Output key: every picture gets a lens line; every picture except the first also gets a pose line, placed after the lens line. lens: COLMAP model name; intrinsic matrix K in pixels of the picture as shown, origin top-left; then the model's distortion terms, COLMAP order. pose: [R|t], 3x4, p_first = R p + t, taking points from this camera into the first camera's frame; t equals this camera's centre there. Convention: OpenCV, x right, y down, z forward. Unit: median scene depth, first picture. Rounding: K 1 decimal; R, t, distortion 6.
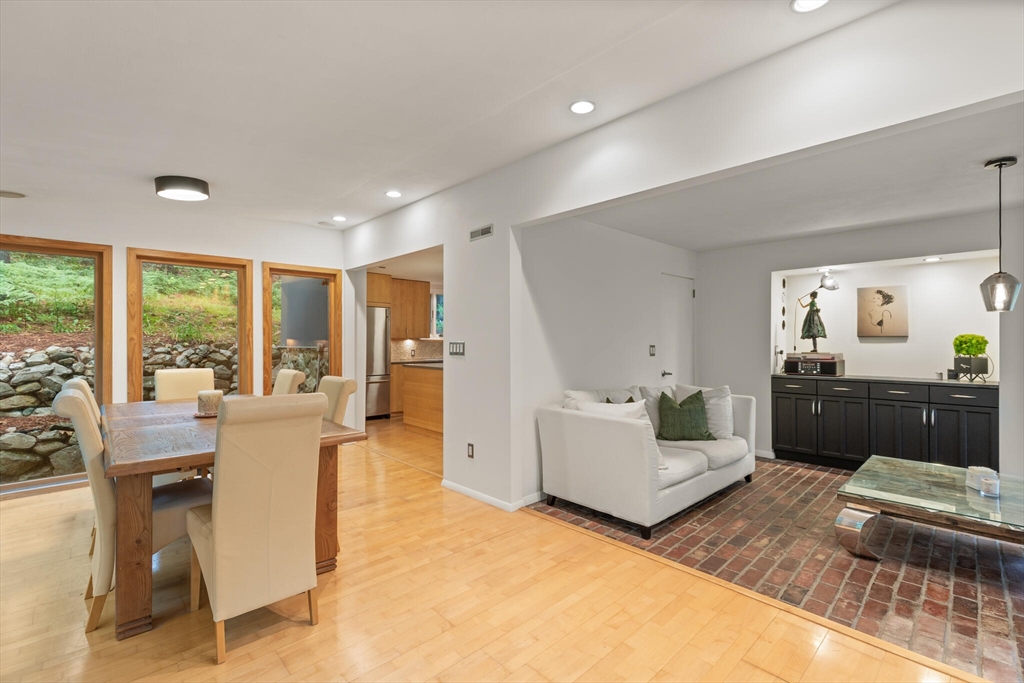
lens RADIAL K [[463.6, 0, 510.5], [0, 463.6, 335.2], [0, 0, 1]] dist [0.007387, -0.002624]
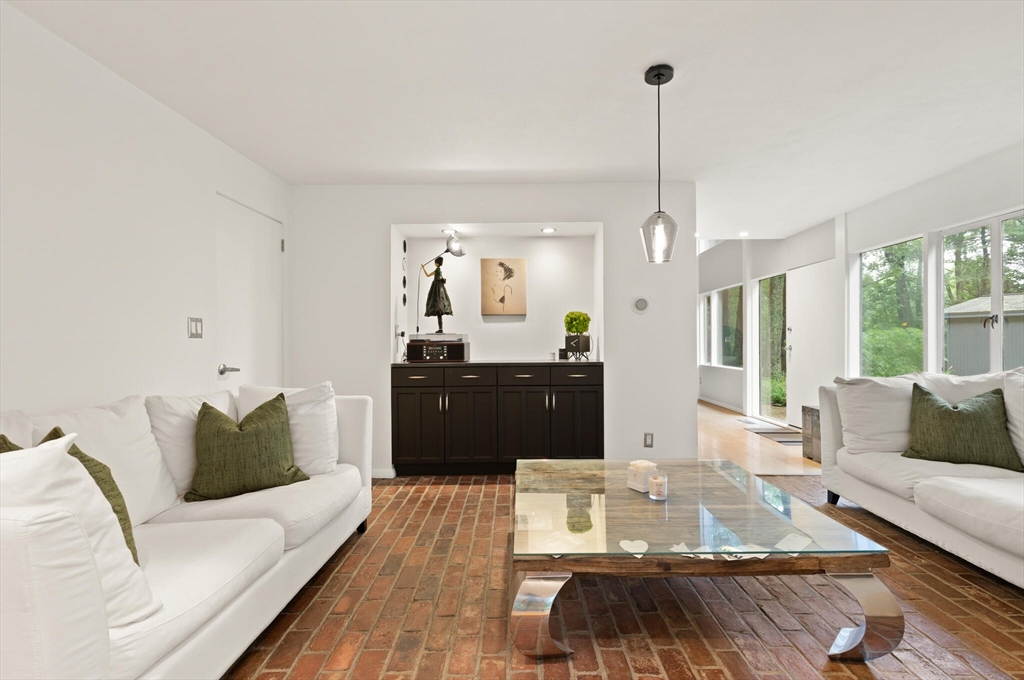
lens RADIAL K [[463.6, 0, 520.2], [0, 463.6, 341.6], [0, 0, 1]] dist [0.007387, -0.002624]
pose [[0.695633, -0.005130, 0.718379, 0.201956], [-0.000726, 0.999969, 0.007844, 0.050246], [-0.718397, -0.005978, 0.695608, 0.393402]]
